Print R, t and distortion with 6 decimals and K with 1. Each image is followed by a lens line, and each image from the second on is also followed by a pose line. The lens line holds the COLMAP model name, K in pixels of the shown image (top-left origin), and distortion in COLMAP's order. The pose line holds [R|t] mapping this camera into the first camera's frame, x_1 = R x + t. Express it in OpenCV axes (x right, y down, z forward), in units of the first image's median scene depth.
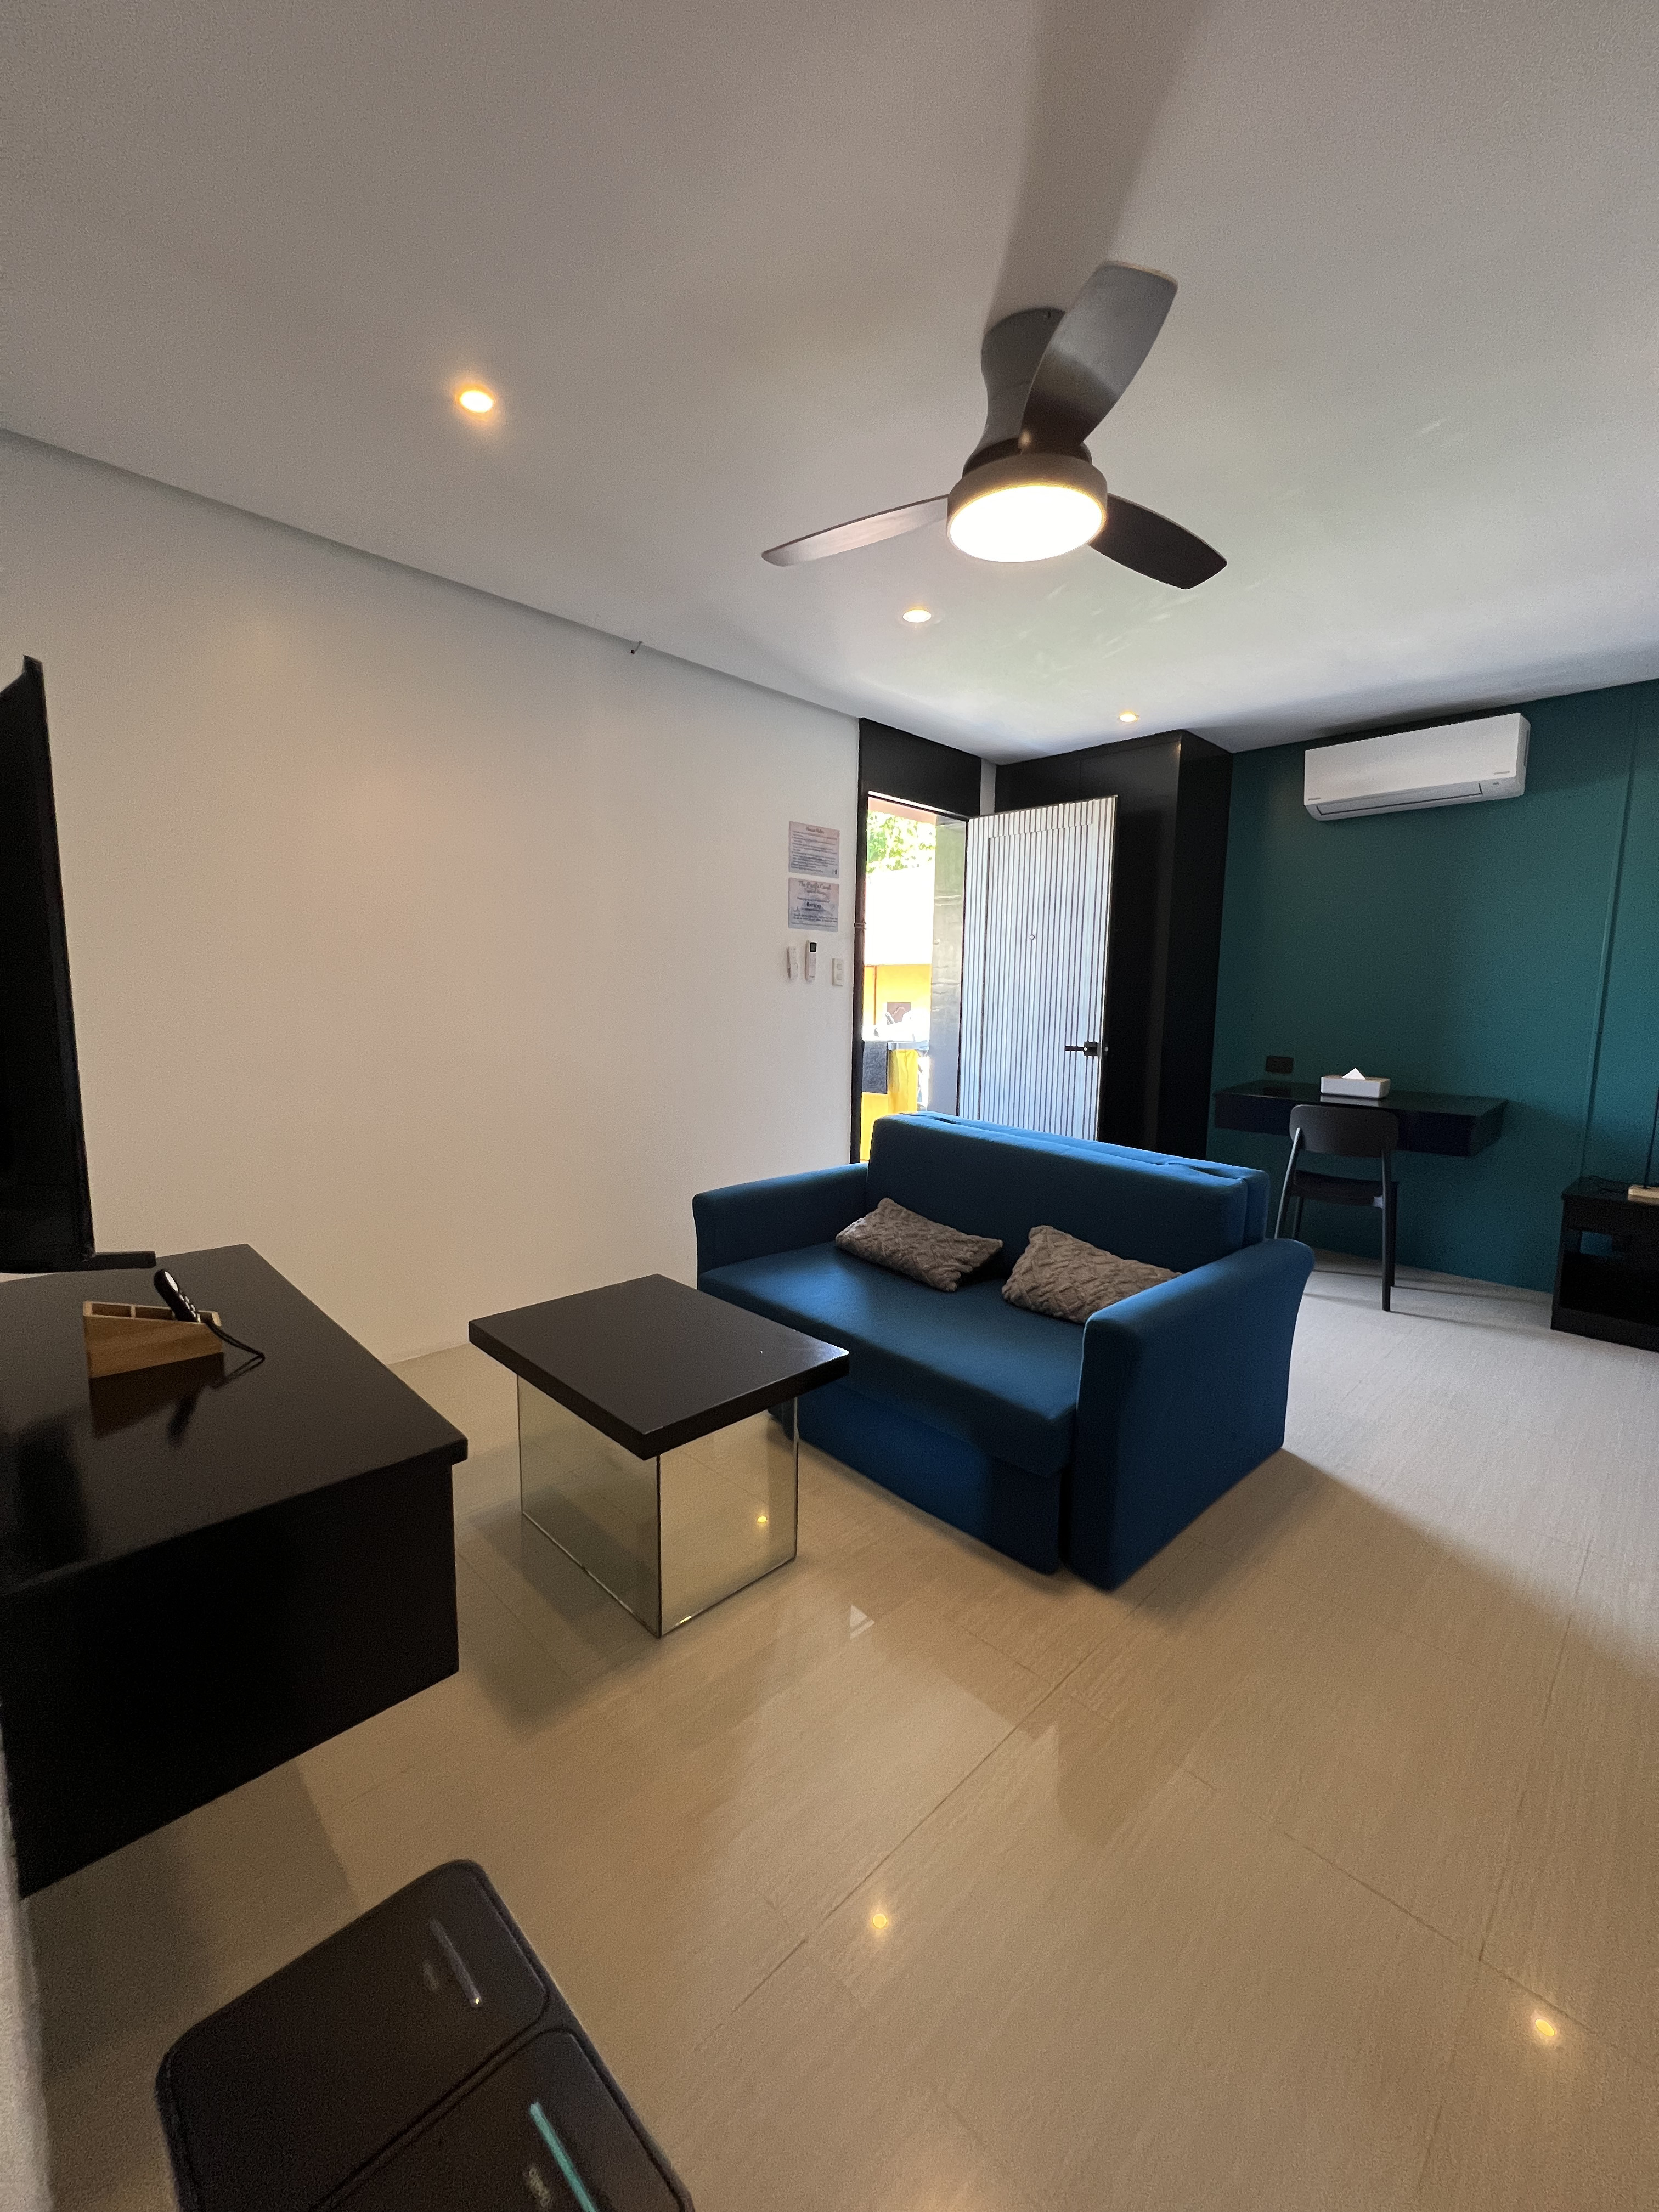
lens RADIAL K [[890.0, 0, 829.5], [0, 890.0, 1106.0], [0, 0, 1]] dist [-0.000473, 0.000113]
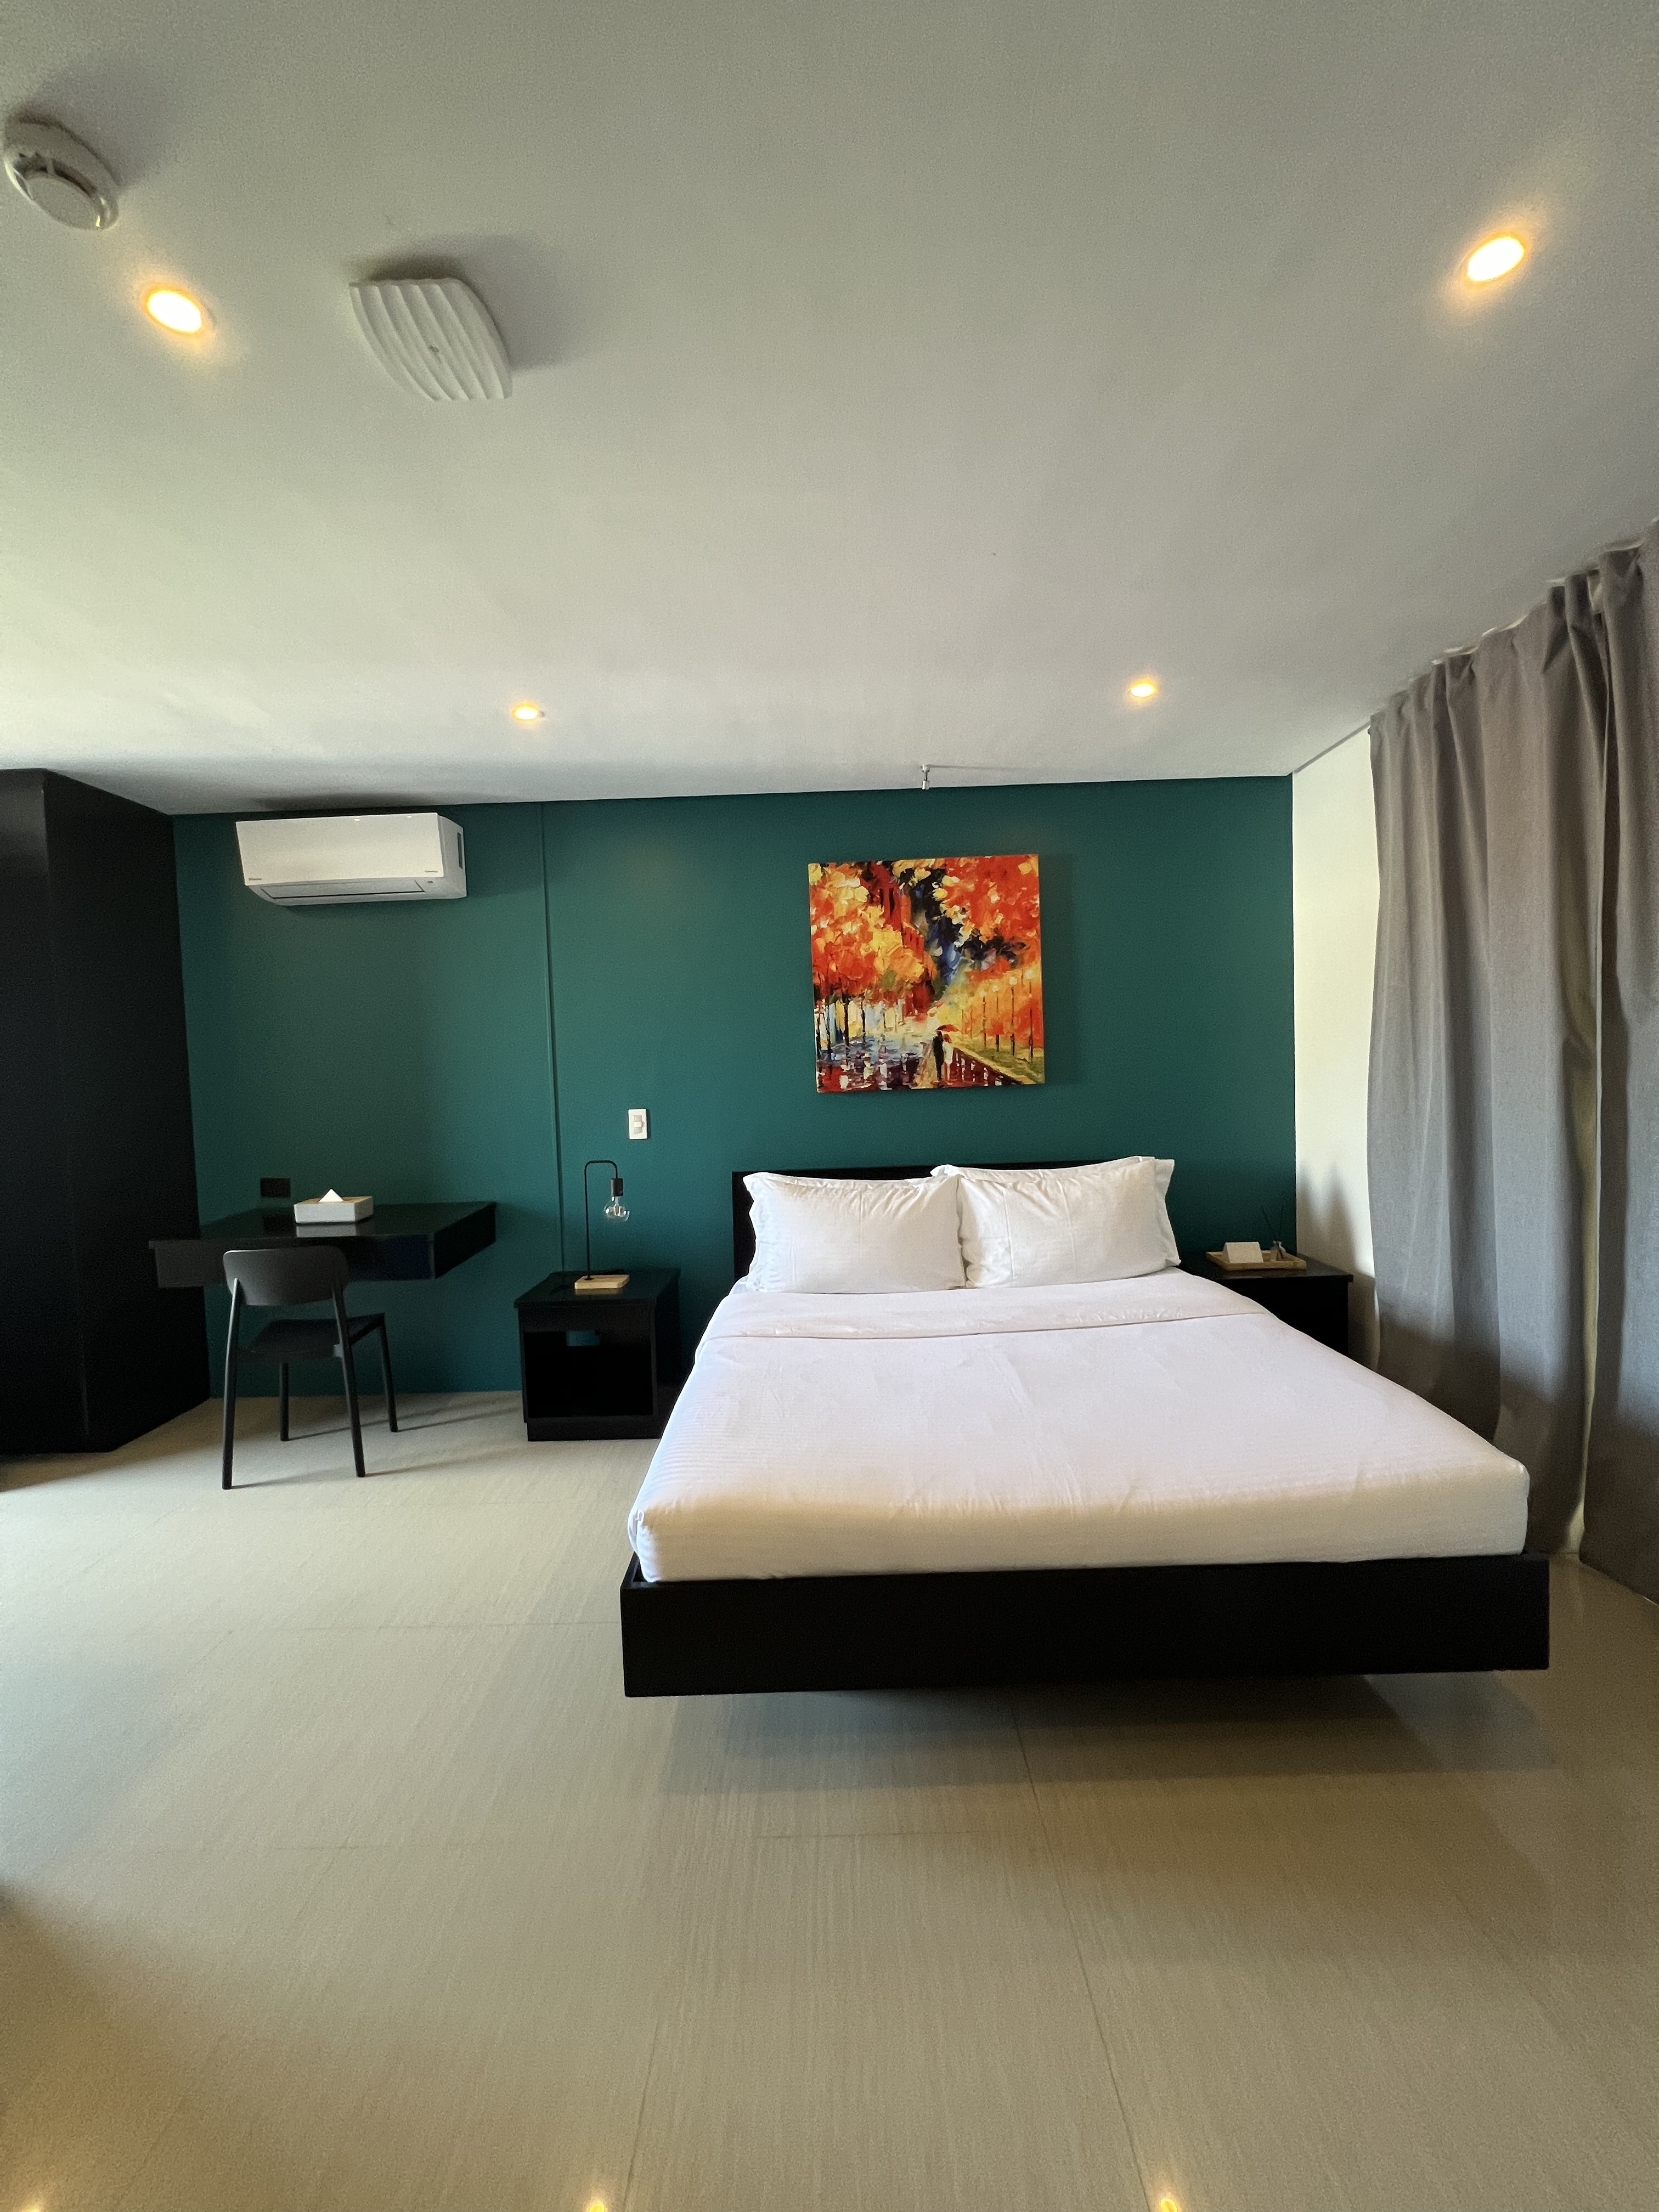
lens RADIAL K [[890.0, 0, 829.5], [0, 890.0, 1106.0], [0, 0, 1]] dist [-0.000473, 0.000113]
pose [[0.709673, -0.072807, 0.700759, 0.338002], [0.132654, 0.990665, -0.031413, -0.031507], [-0.691930, 0.115251, 0.712706, 0.037427]]
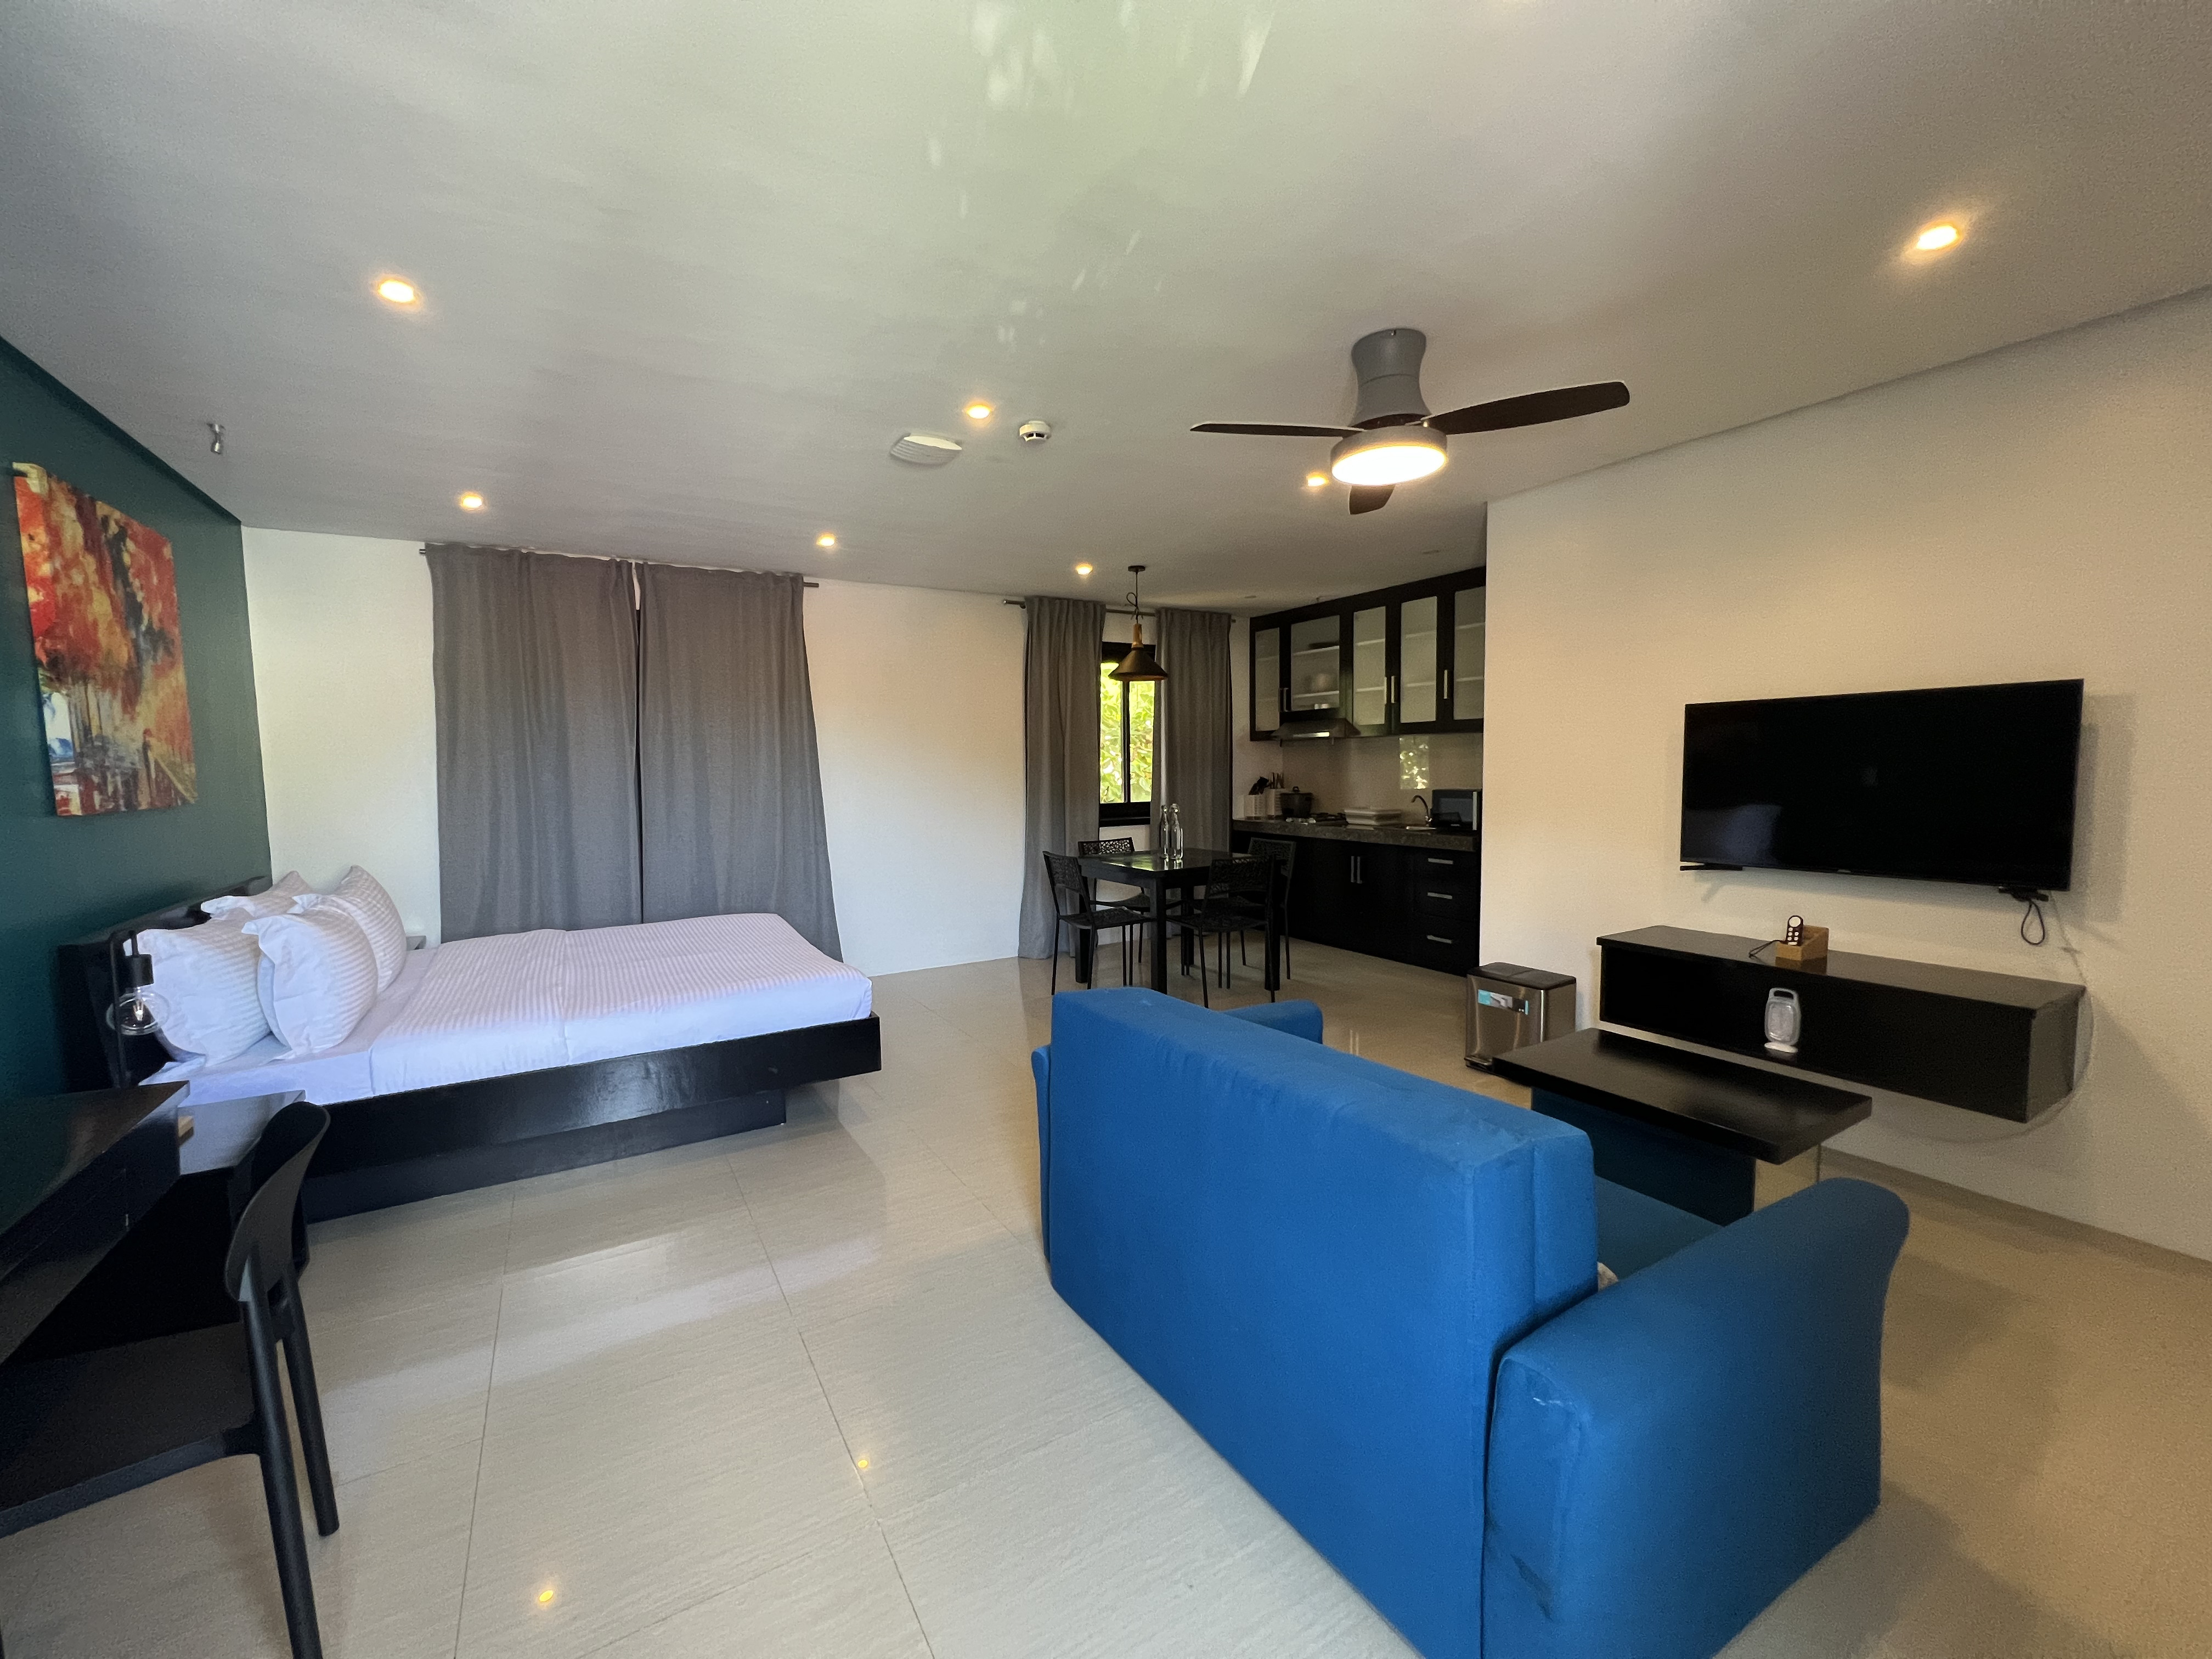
lens RADIAL K [[890.0, 0, 1102.9], [0, 890.0, 836.4], [0, 0, 1]] dist [-0.000473, 0.000113]
pose [[-0.971605, -0.021464, 0.235632, 0.140974], [0.028407, 0.978092, 0.206227, -0.170812], [-0.234897, 0.207065, -0.949709, 1.139646]]
